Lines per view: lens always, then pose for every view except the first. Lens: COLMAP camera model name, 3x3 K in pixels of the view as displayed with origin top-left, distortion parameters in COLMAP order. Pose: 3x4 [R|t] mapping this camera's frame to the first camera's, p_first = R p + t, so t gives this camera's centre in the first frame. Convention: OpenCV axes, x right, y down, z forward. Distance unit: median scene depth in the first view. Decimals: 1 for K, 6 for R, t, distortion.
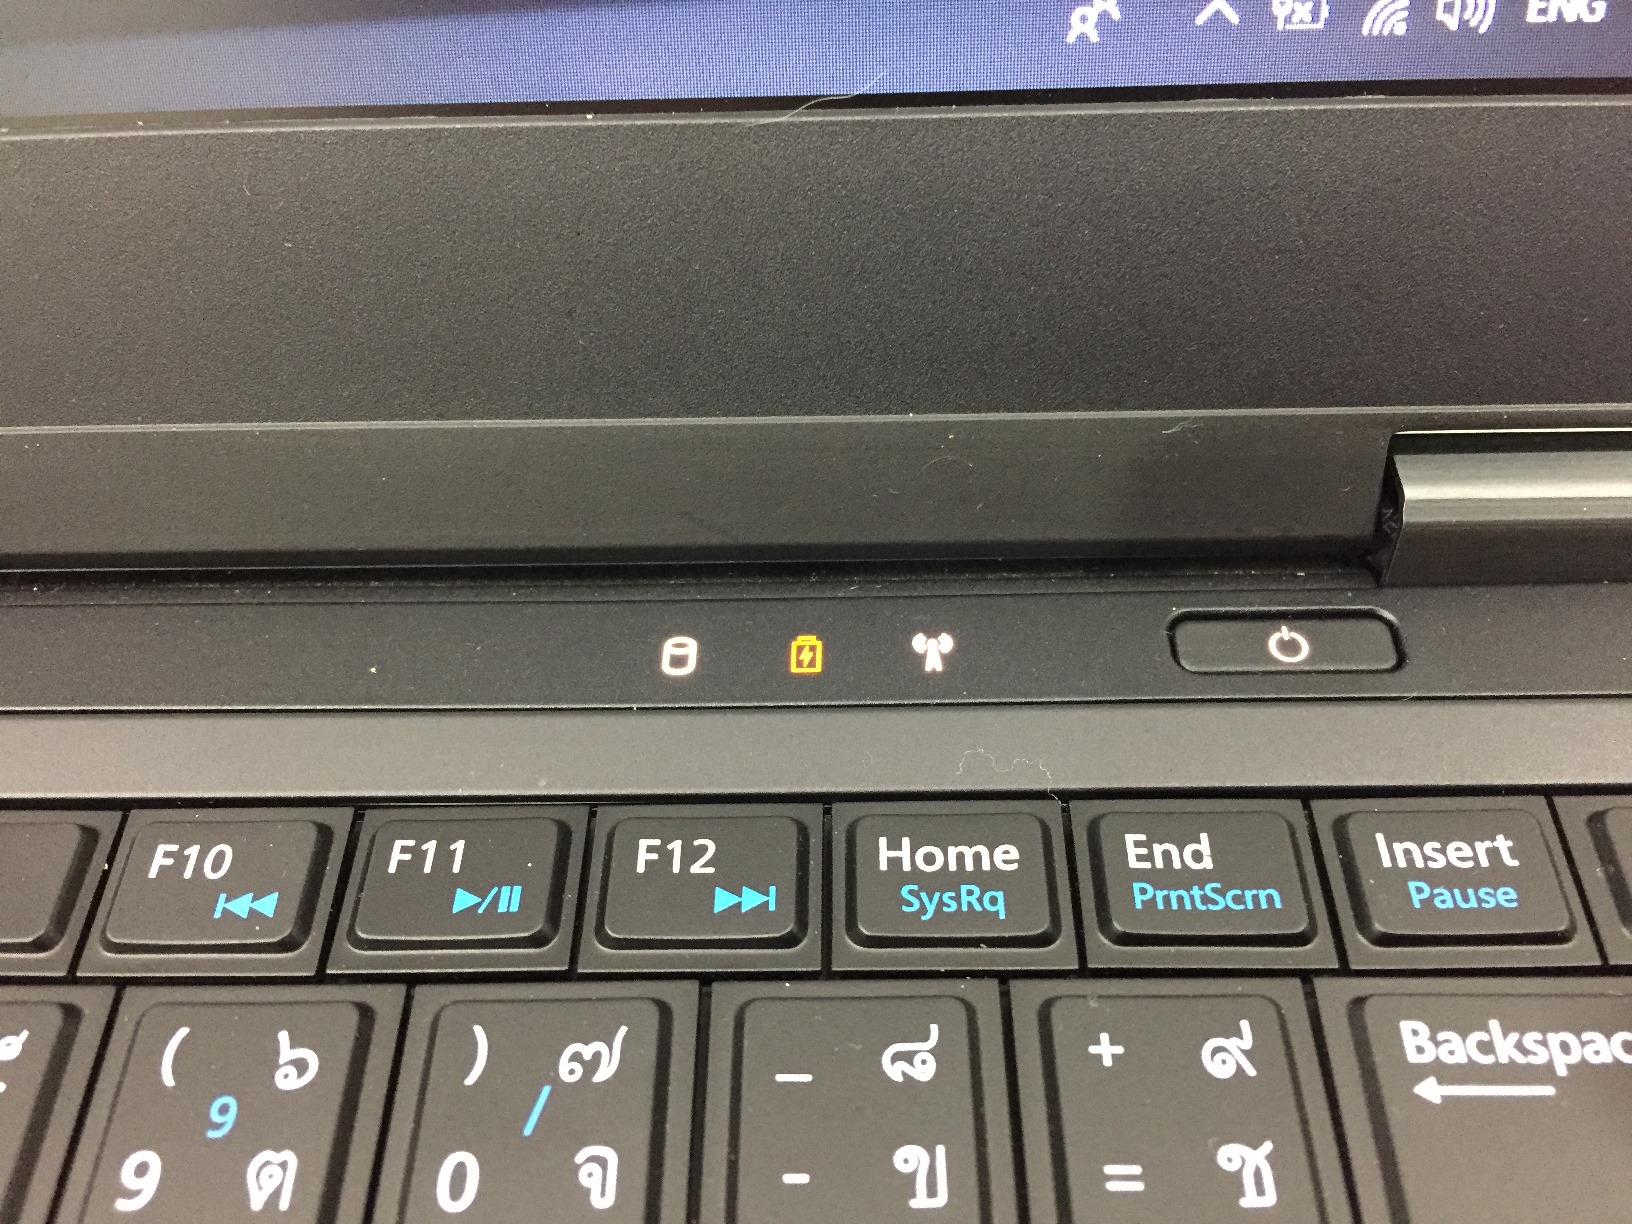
lens RADIAL K [[1450.6, 0, 816.1], [0, 1450.6, 602.2], [0, 0, 1]] dist [0.073724, -0.148261]
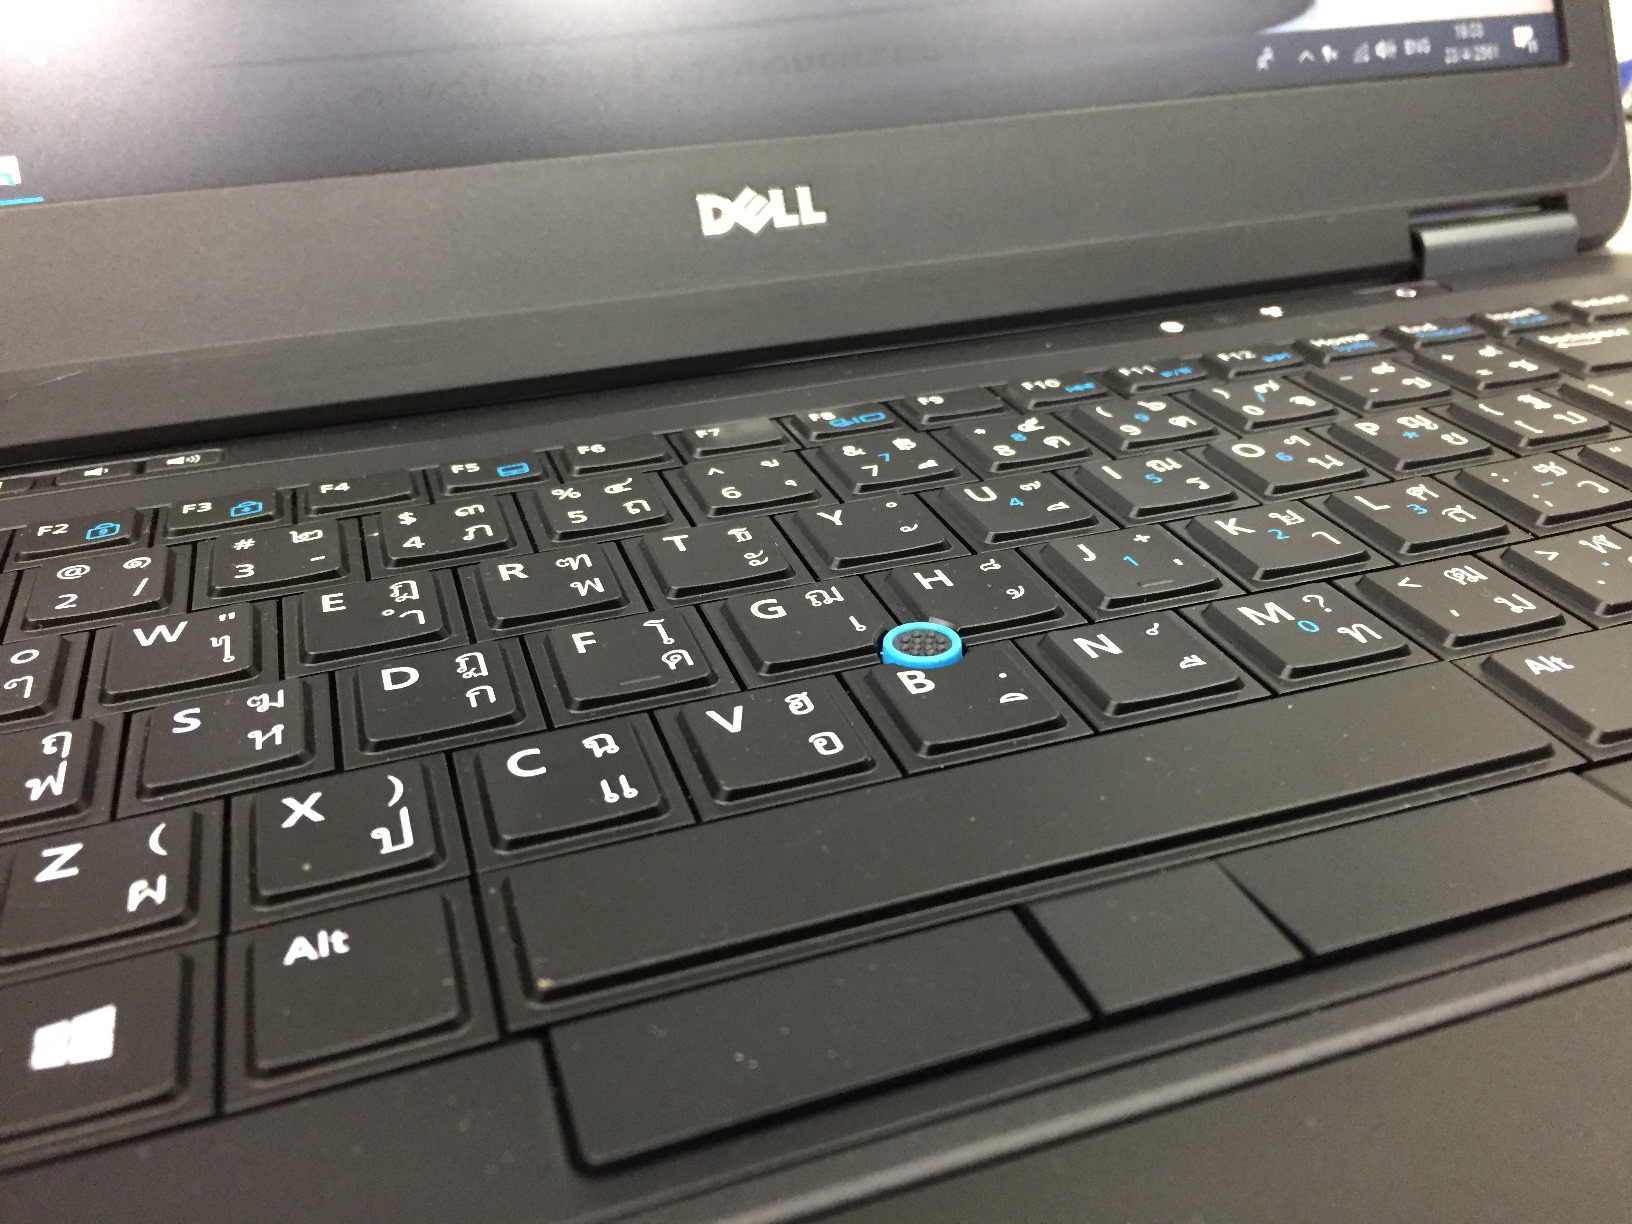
lens RADIAL K [[1450.6, 0, 816.1], [0, 1450.6, 602.2], [0, 0, 1]] dist [0.073724, -0.148261]
pose [[0.941545, -0.135409, 0.308475, -1.534839], [0.246885, 0.900358, -0.358333, 1.228395], [-0.229217, 0.413544, 0.881159, -0.719863]]
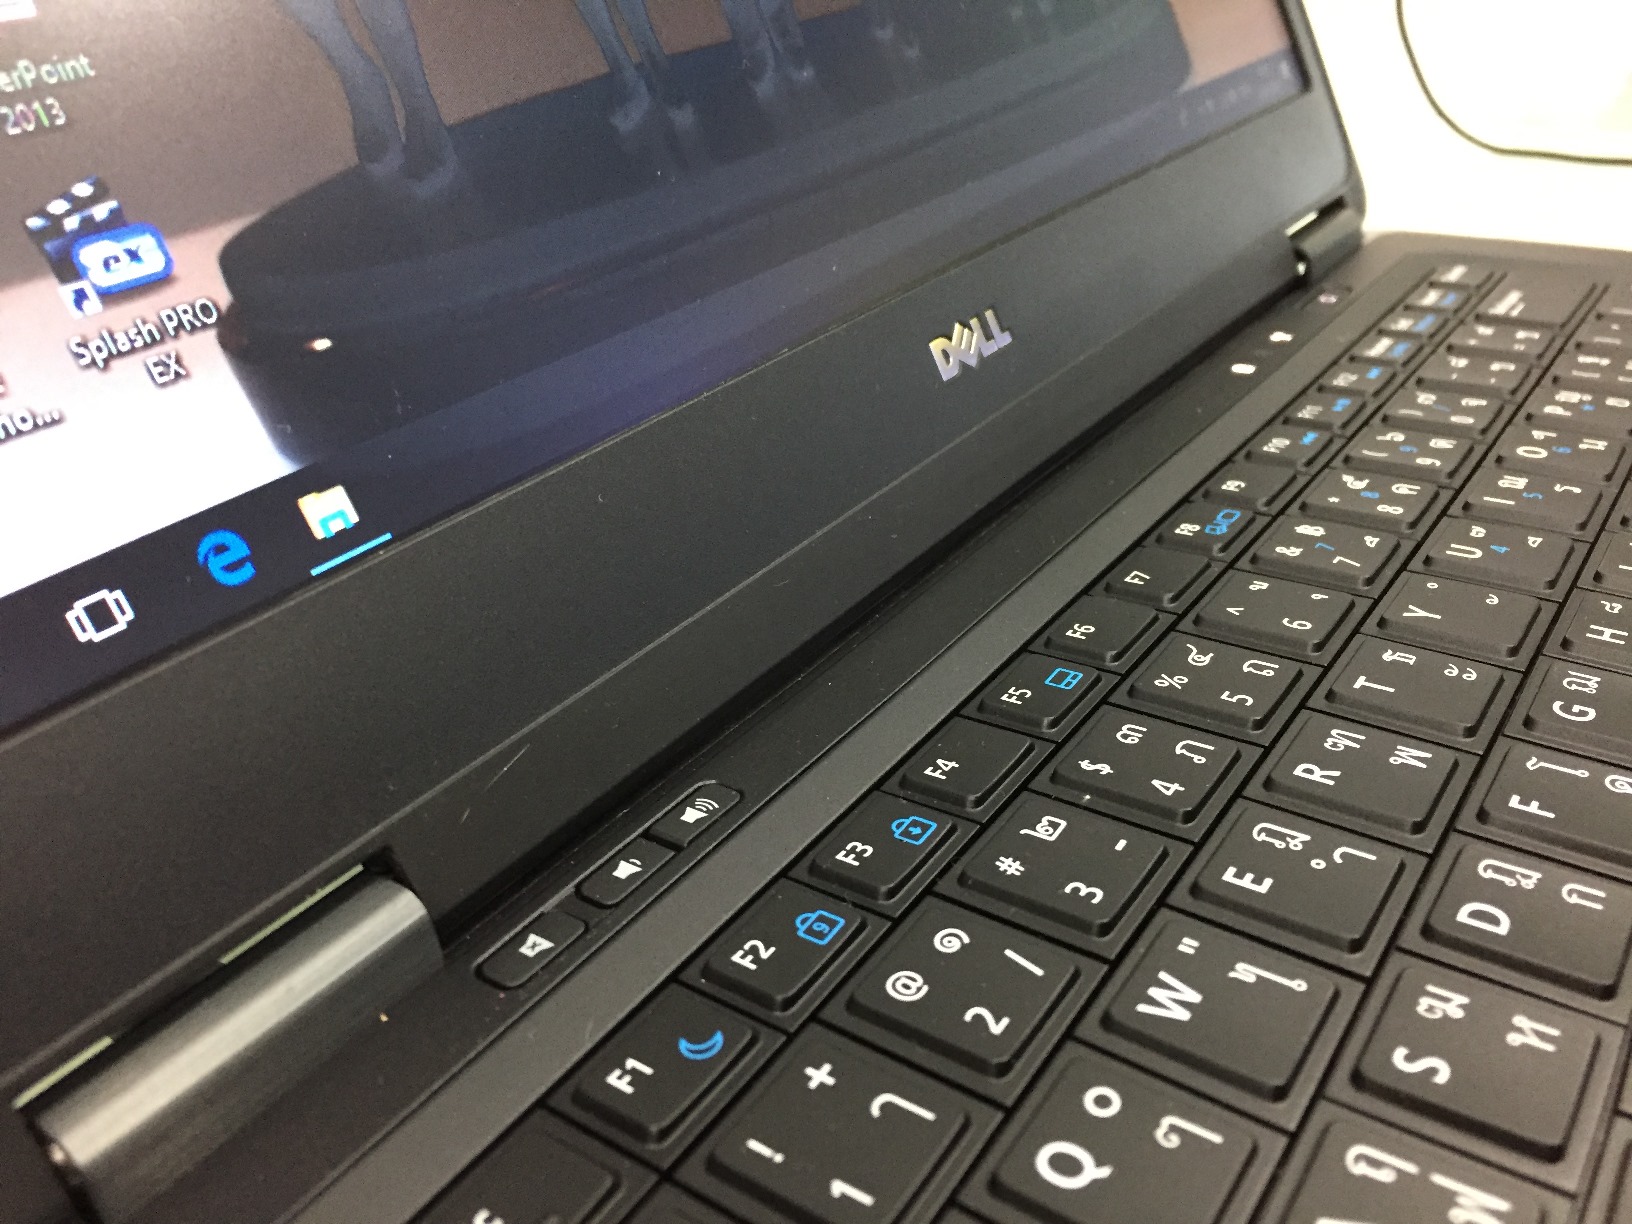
lens RADIAL K [[1440.0, 0, 816.0], [0, 1440.0, 612.0], [0, 0, 1]] dist [0.068998, -0.120057]
pose [[0.561419, -0.377700, 0.736310, -2.720799], [0.660913, 0.740099, -0.124287, 0.188657], [-0.497999, 0.556414, 0.665132, 0.020764]]
